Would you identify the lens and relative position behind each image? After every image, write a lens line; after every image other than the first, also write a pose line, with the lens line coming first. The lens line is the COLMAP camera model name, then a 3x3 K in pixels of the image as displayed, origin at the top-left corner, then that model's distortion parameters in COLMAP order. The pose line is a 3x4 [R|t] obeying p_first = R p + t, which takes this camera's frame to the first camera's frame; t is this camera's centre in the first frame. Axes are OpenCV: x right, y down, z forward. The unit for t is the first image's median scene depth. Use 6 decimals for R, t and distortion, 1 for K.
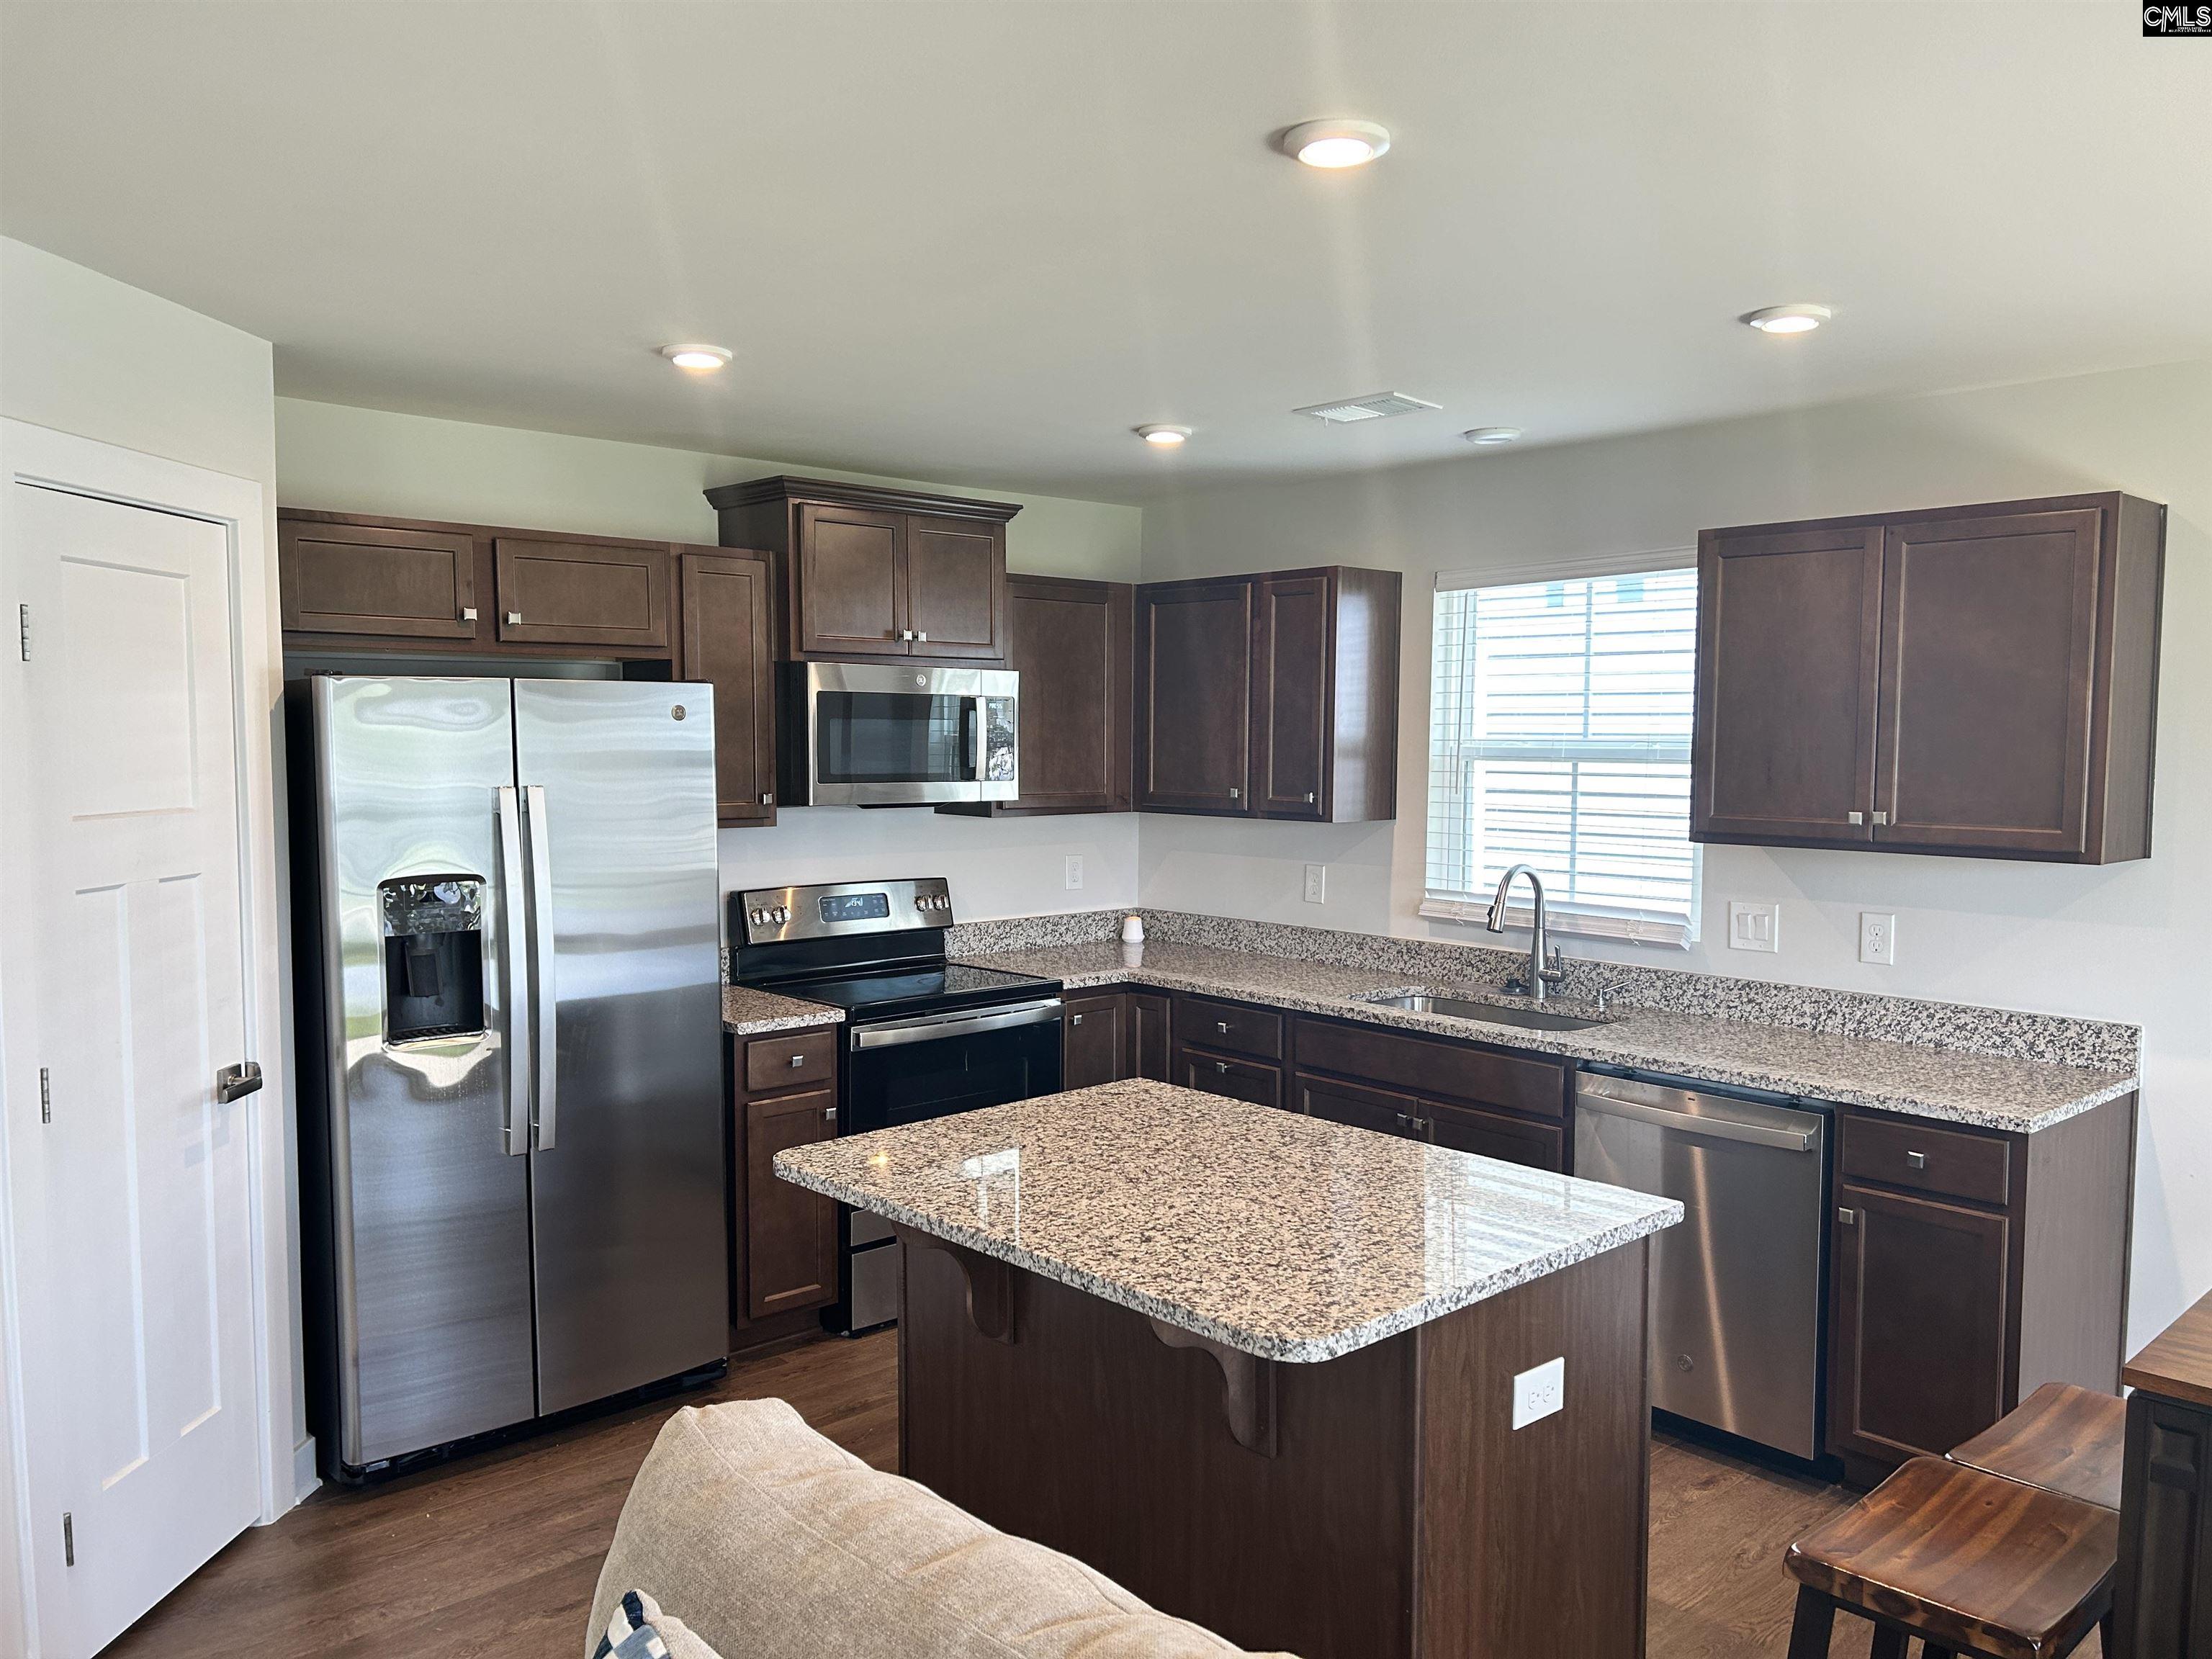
lens RADIAL K [[1649.1, 0, 1127.7], [0, 1649.1, 854.0], [0, 0, 1]] dist [0.072864, -0.093091]
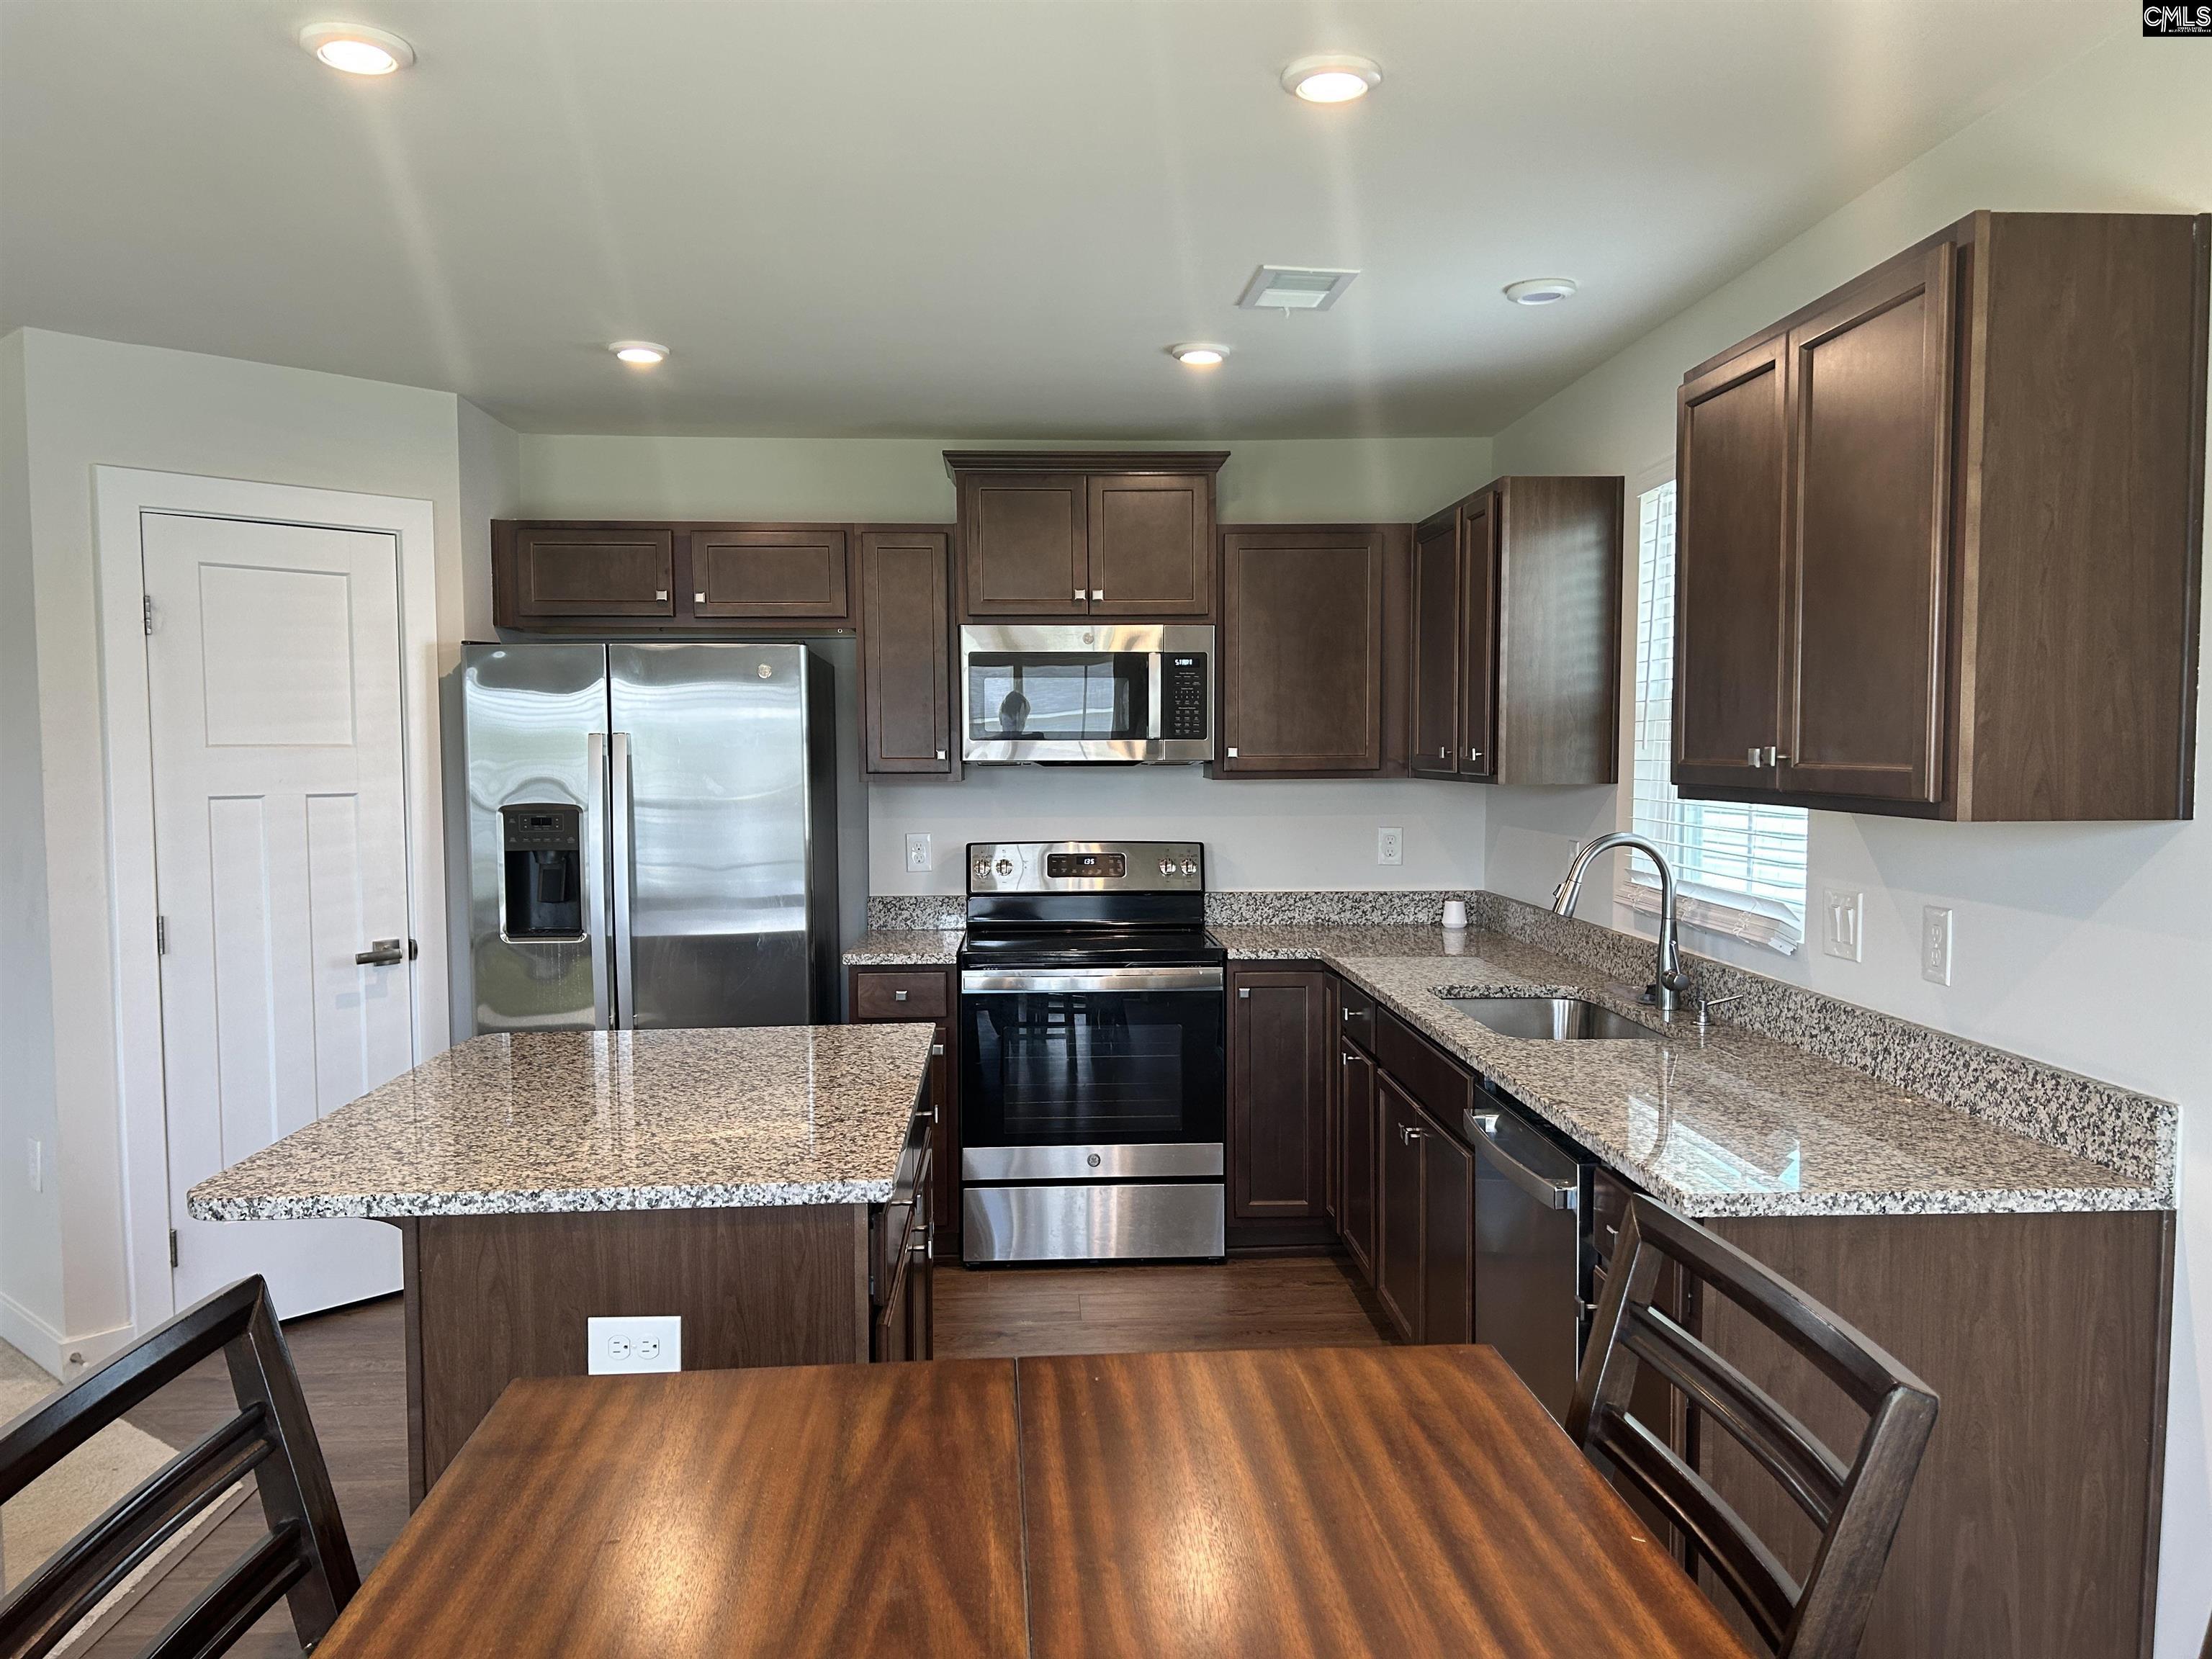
lens RADIAL K [[1650.1, 0, 1121.0], [0, 1650.1, 854.5], [0, 0, 1]] dist [0.071076, -0.082391]
pose [[0.773025, 0.033801, -0.633474, 0.645562], [-0.038851, 0.999228, 0.005908, 0.023973], [0.633185, 0.020044, 0.773741, 0.285948]]
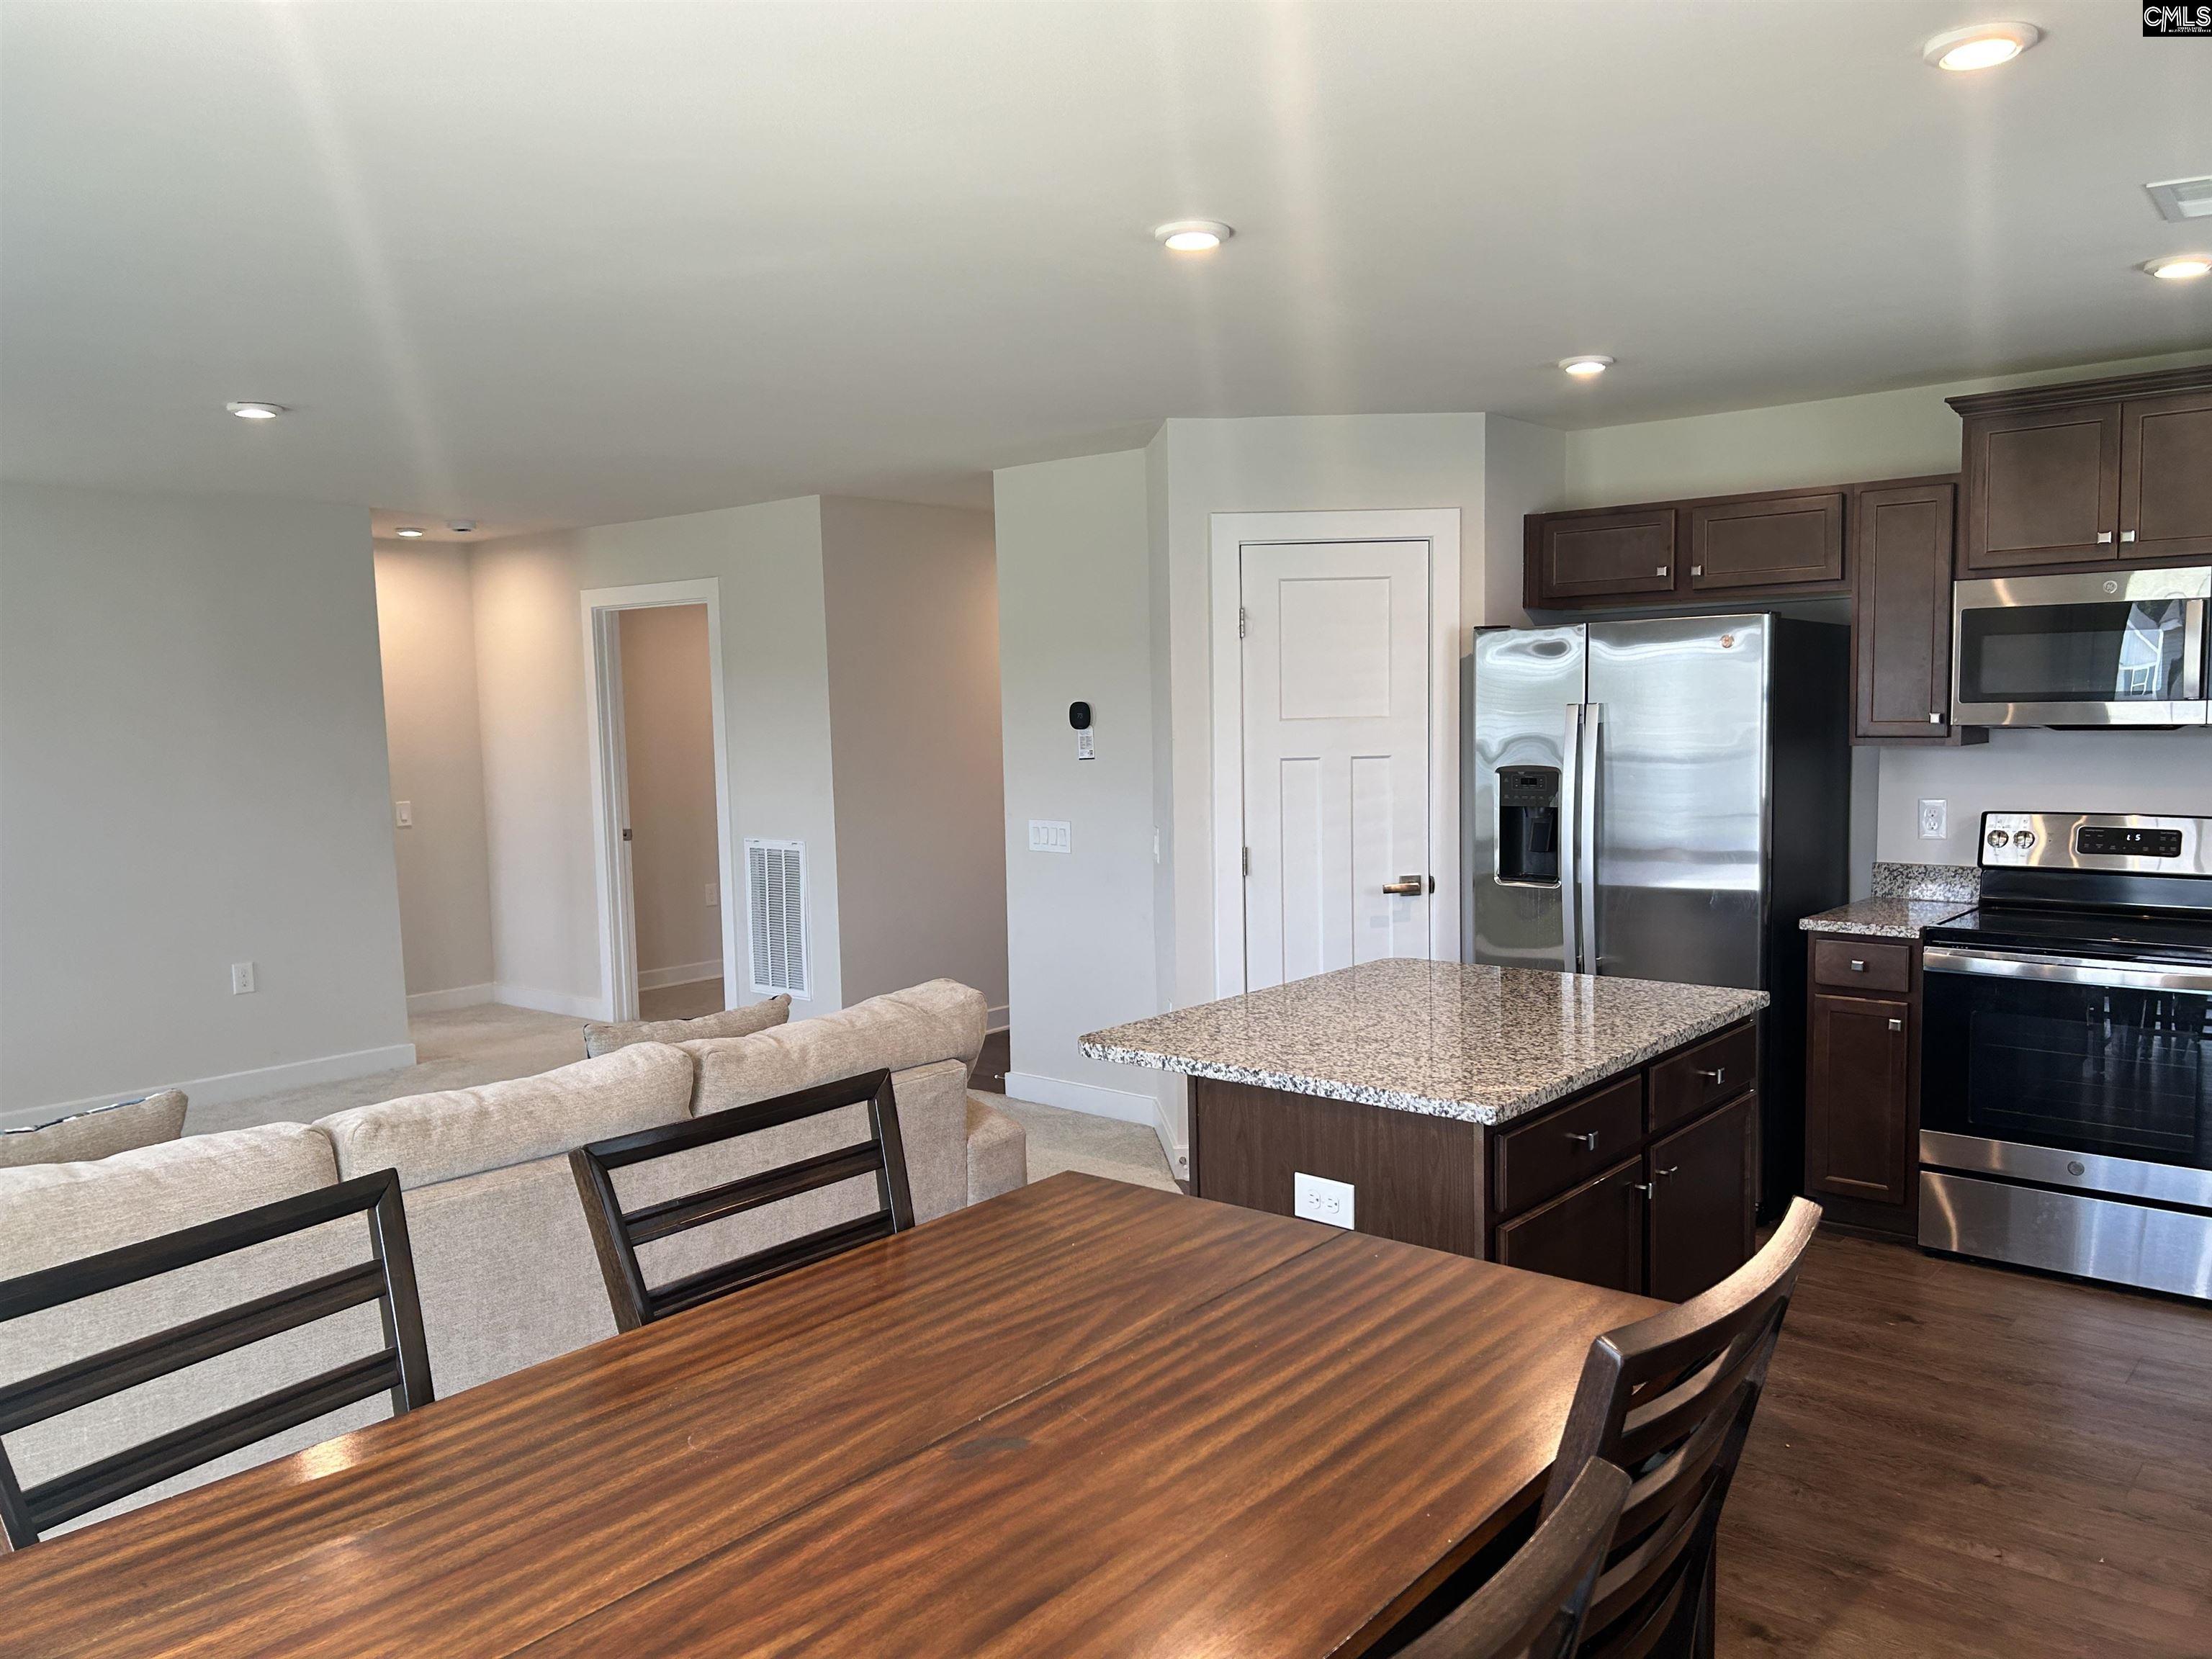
lens RADIAL K [[1649.1, 0, 1127.7], [0, 1649.1, 854.0], [0, 0, 1]] dist [0.072864, -0.093091]
pose [[0.123567, 0.085980, -0.988604, 0.868895], [-0.053105, 0.995385, 0.079932, -0.006608], [0.990914, 0.042623, 0.127562, 0.439787]]
